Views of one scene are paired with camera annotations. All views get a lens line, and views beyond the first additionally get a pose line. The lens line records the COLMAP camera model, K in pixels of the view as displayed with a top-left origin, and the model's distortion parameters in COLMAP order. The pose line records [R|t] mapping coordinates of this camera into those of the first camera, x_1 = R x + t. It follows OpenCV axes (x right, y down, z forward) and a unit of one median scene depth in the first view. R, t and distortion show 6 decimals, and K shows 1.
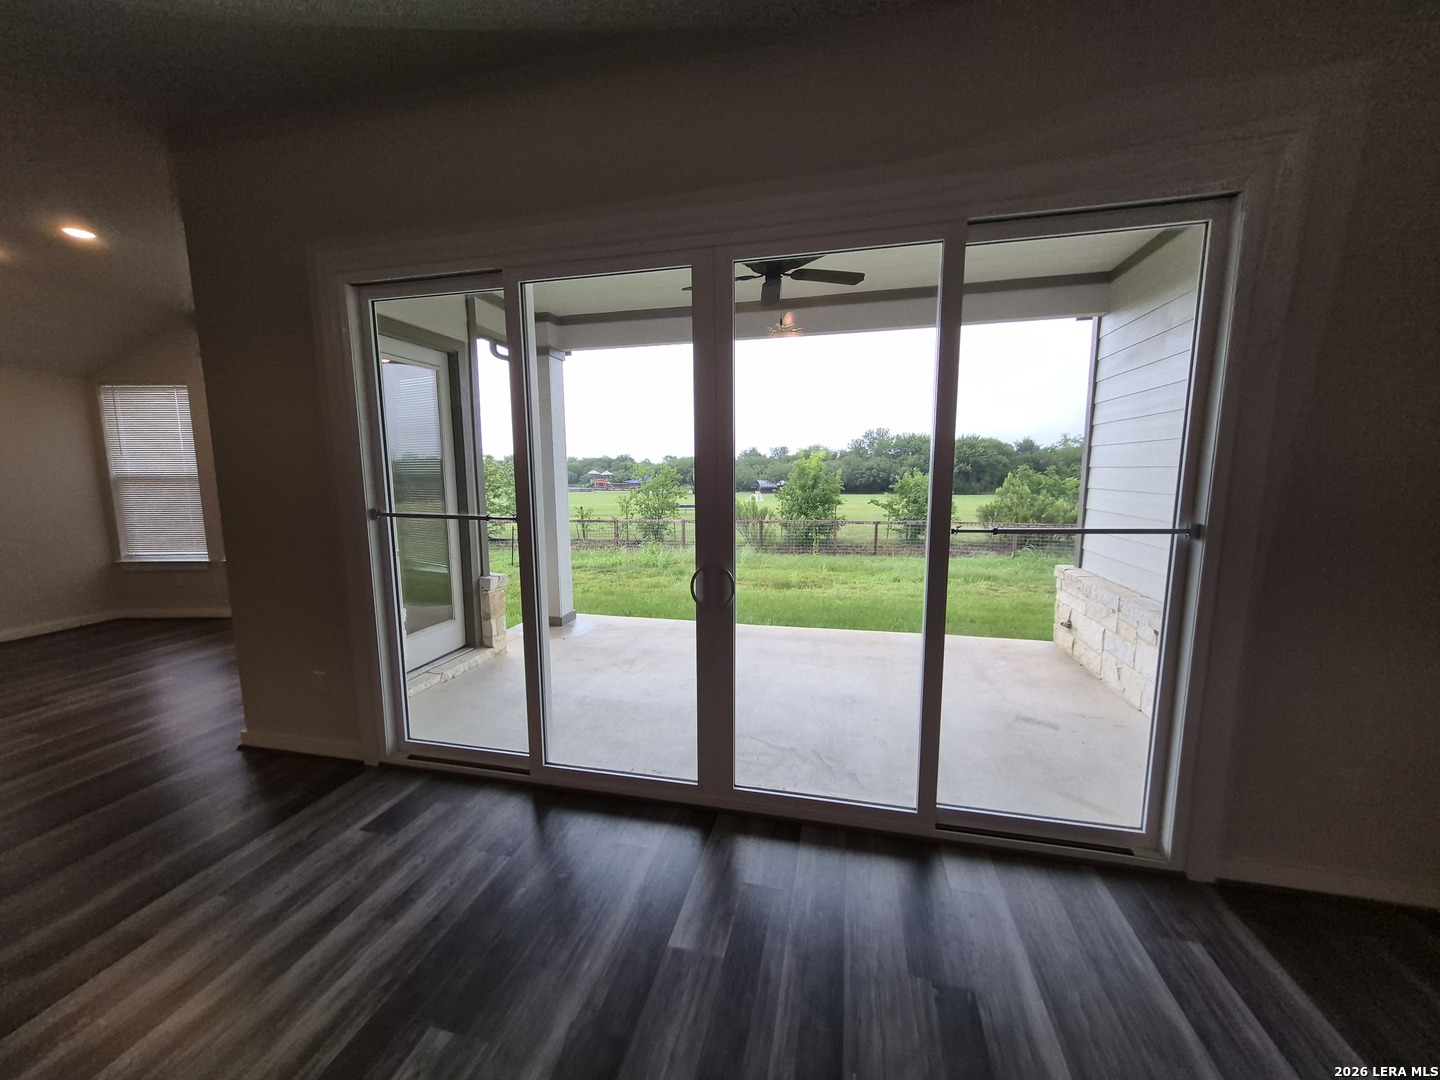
lens RADIAL K [[576.2, 0, 708.5], [0, 576.2, 545.0], [0, 0, 1]] dist [0.002787, 0.000243]
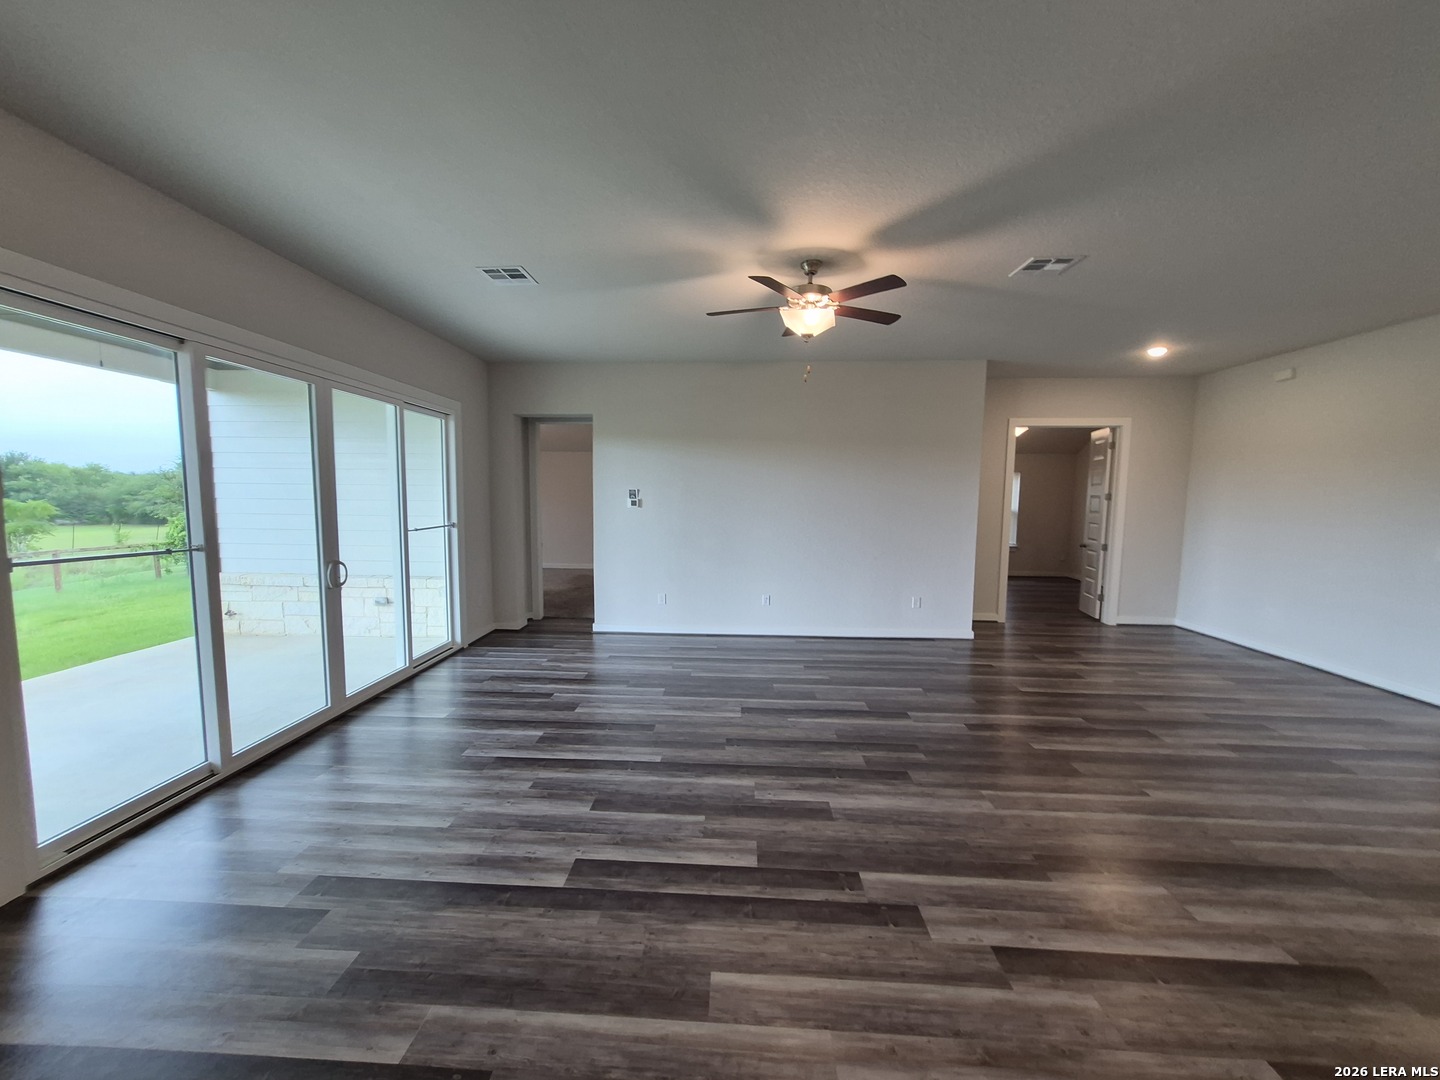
lens RADIAL K [[576.2, 0, 708.5], [0, 576.2, 545.0], [0, 0, 1]] dist [0.002787, 0.000243]
pose [[-0.186169, -0.079360, 0.979308, -0.733589], [0.118271, 0.987675, 0.102522, -0.023323], [-0.975373, 0.134910, -0.174488, 0.091612]]
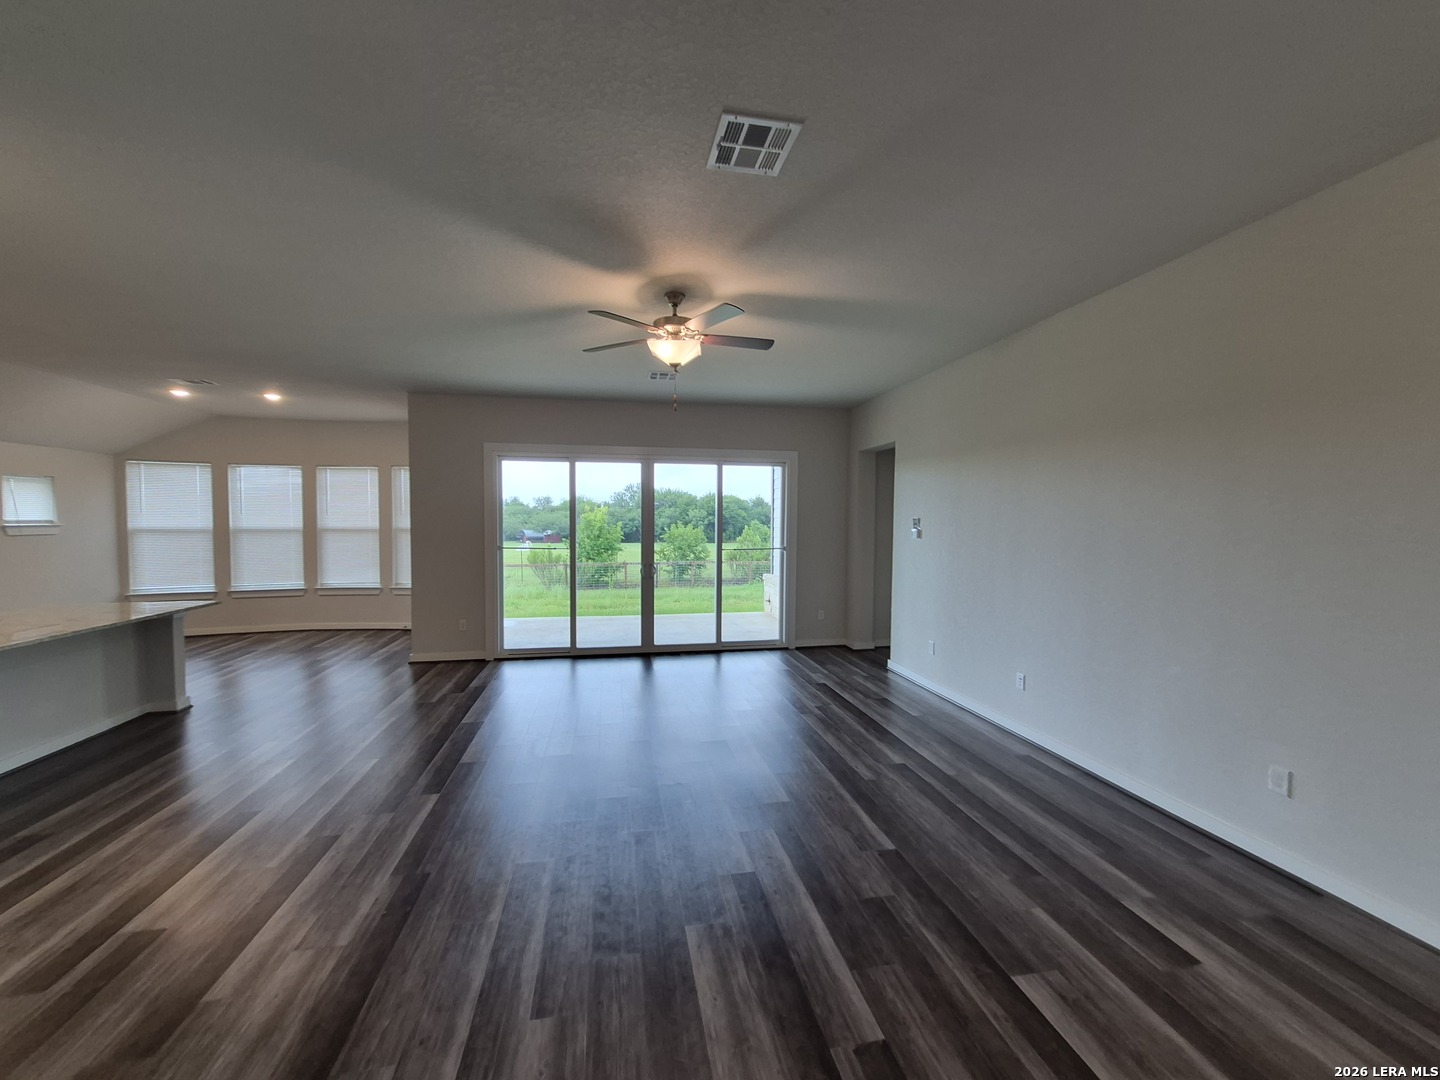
lens RADIAL K [[576.2, 0, 708.5], [0, 576.2, 545.0], [0, 0, 1]] dist [0.002787, 0.000243]
pose [[0.917357, -0.006469, 0.398013, -0.347630], [0.040579, 0.996179, -0.077337, 0.072295], [-0.395991, 0.087096, 0.914114, -0.713630]]
